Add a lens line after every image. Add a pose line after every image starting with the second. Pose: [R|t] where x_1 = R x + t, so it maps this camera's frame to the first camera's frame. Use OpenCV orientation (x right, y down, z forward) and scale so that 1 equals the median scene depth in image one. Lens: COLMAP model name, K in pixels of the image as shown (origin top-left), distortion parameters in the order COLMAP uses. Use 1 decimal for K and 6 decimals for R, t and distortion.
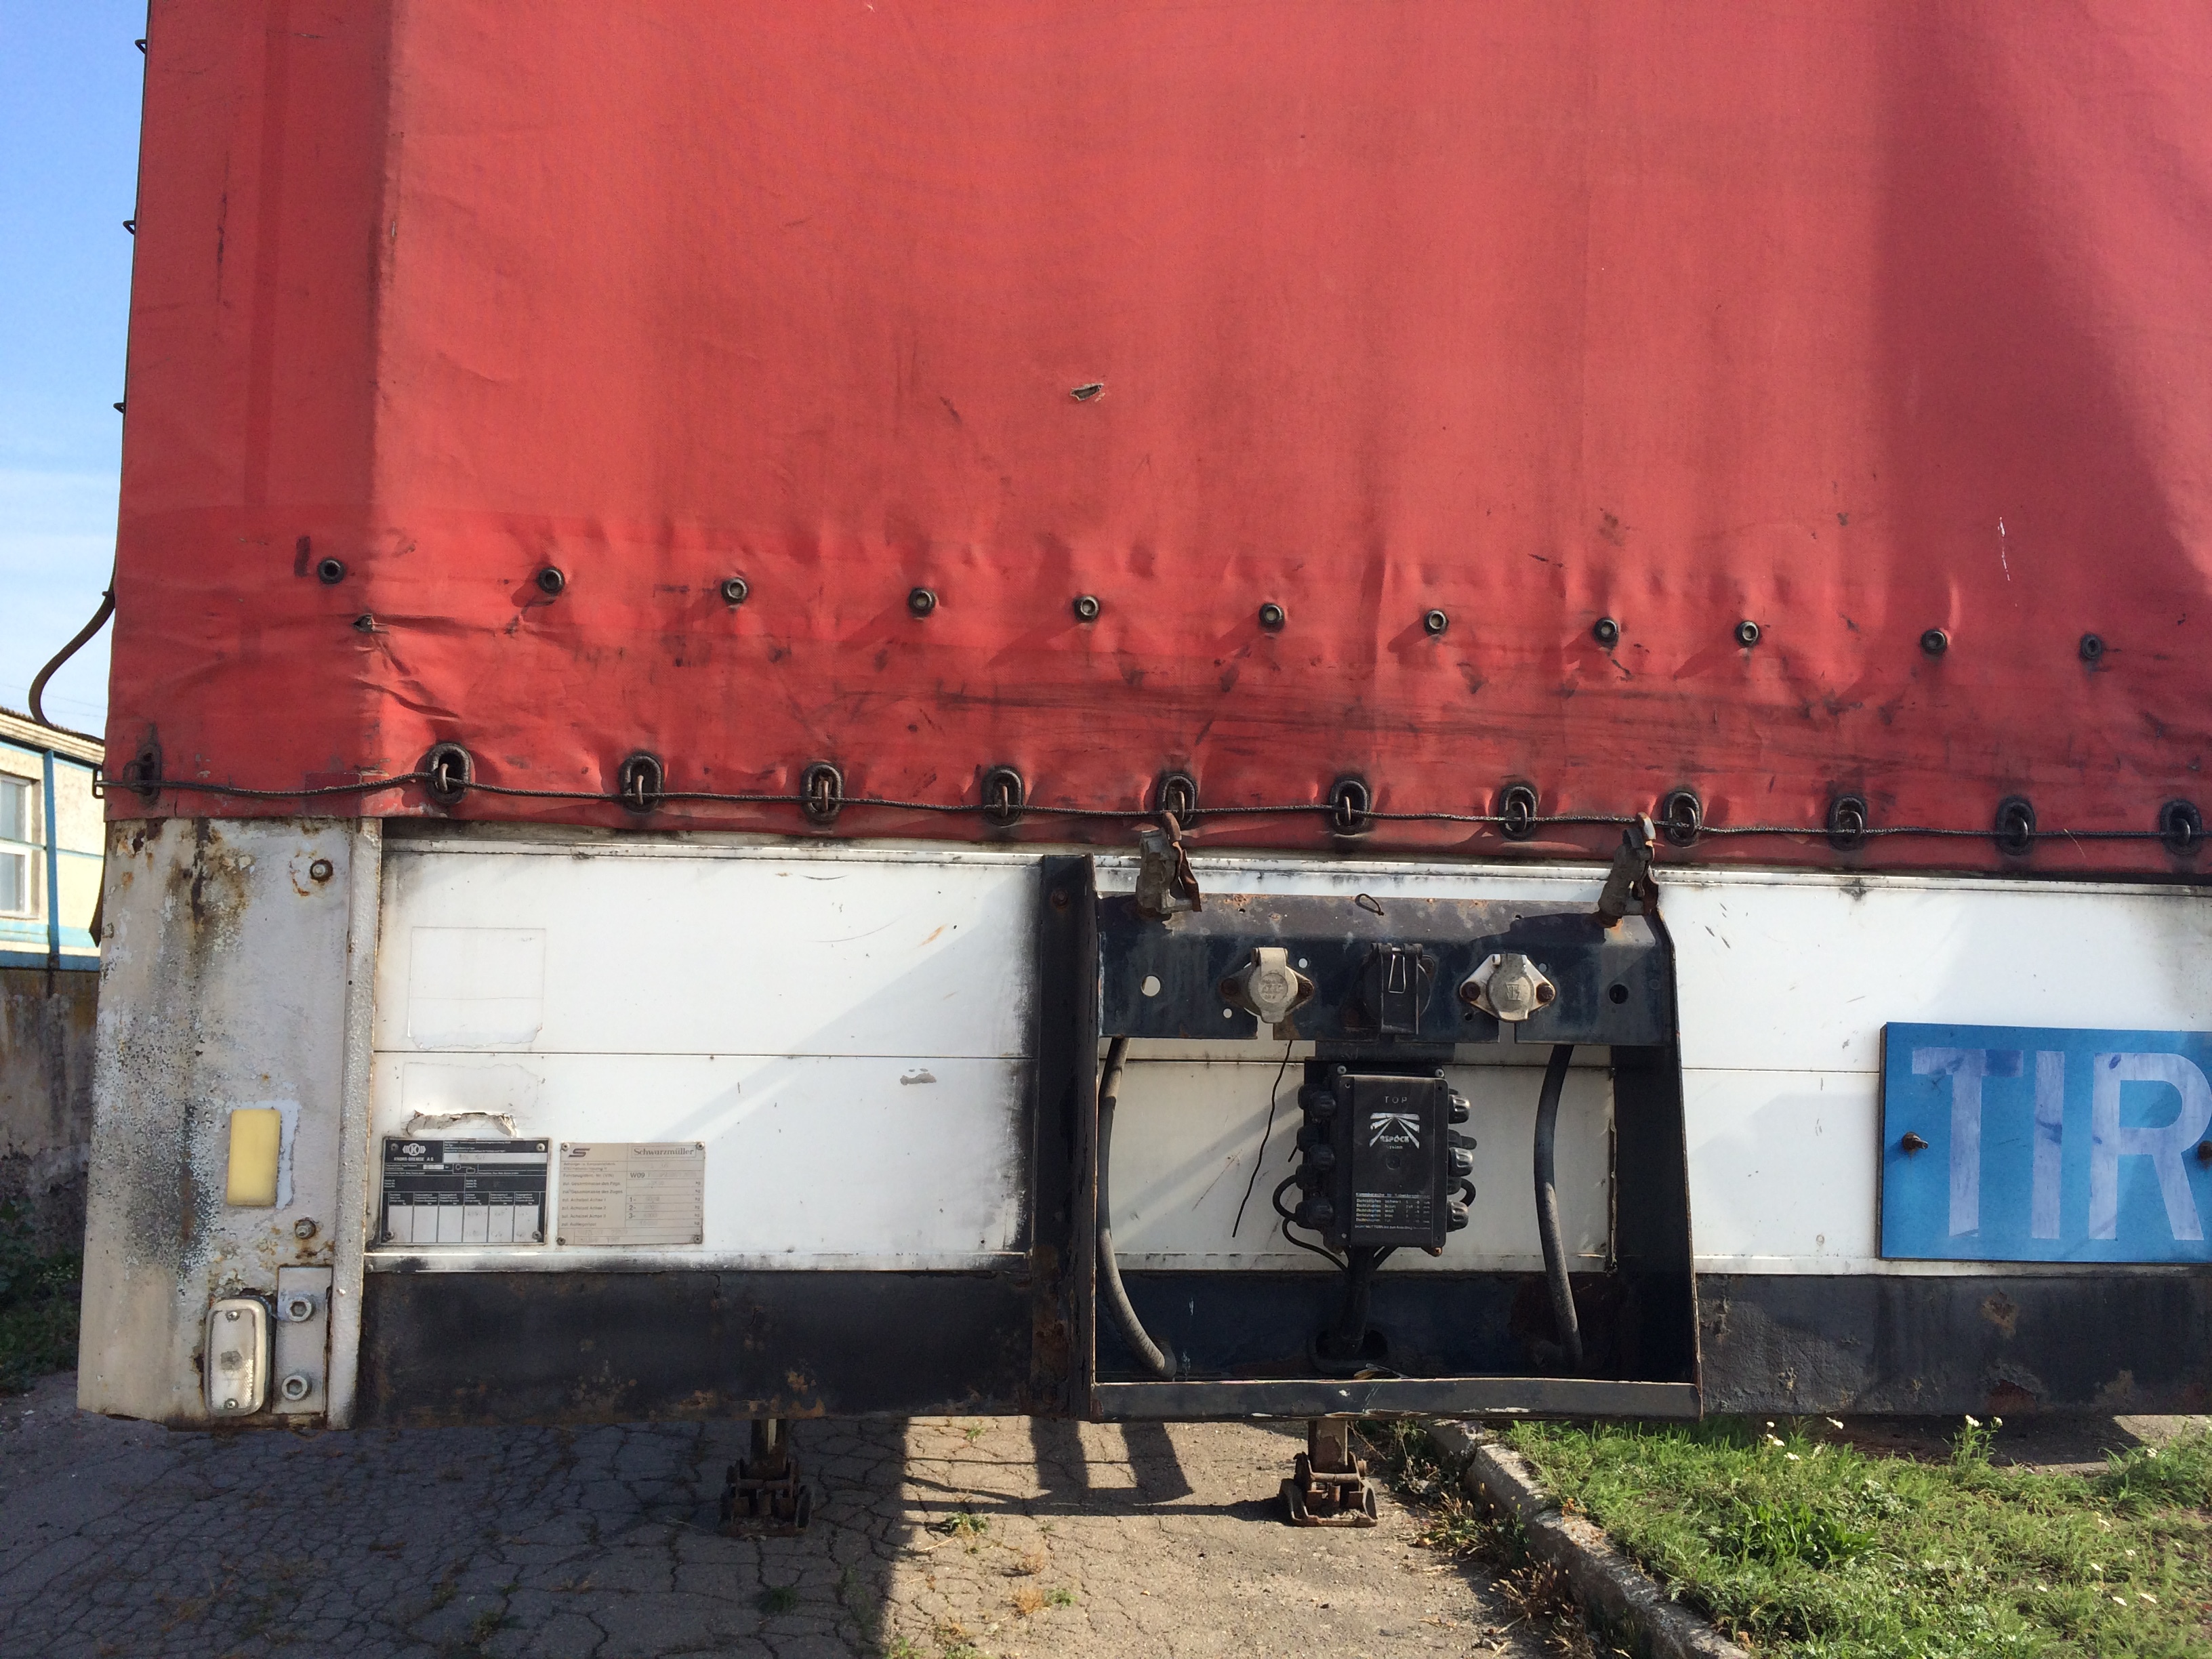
lens RADIAL K [[1893.9, 0, 1129.2], [0, 1893.9, 829.1], [0, 0, 1]] dist [0.088151, -0.110810]
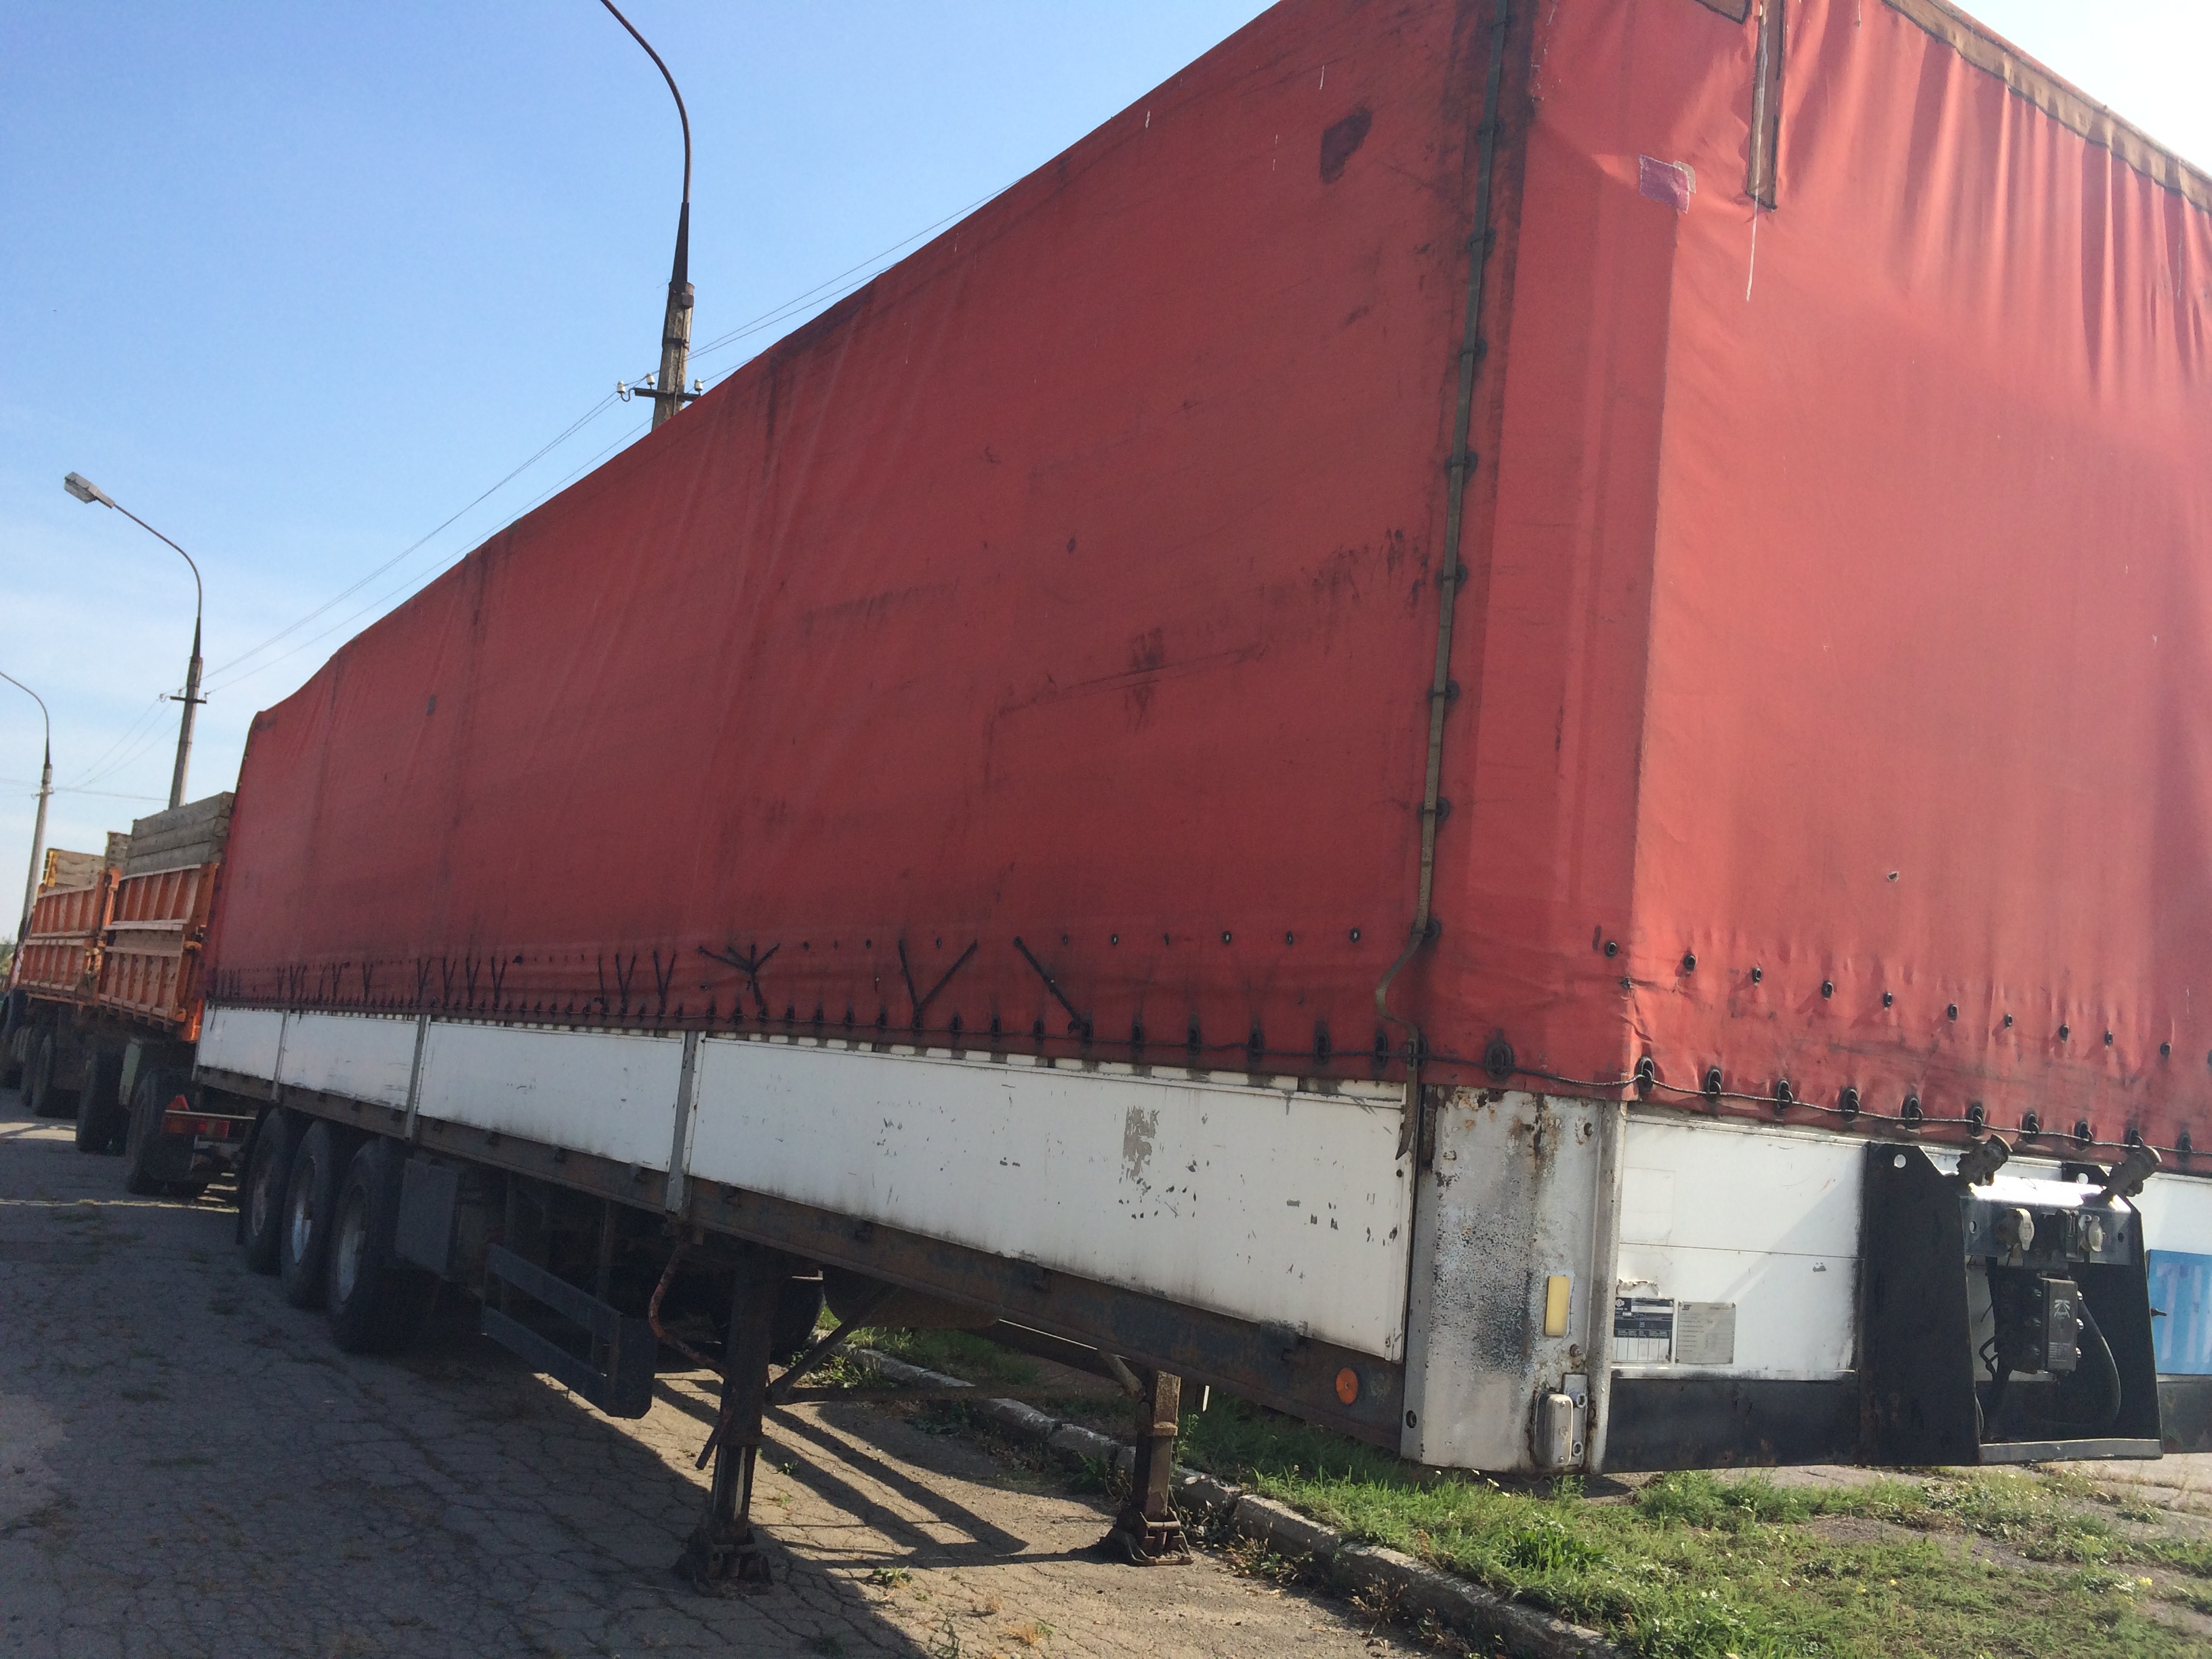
lens RADIAL K [[1893.9, 0, 1129.2], [0, 1893.9, 829.1], [0, 0, 1]] dist [0.088151, -0.110810]
pose [[0.885981, 0.128464, 0.445572, -1.492383], [-0.113766, 0.991712, -0.059711, -0.089255], [-0.449550, 0.002212, 0.893252, -0.276651]]
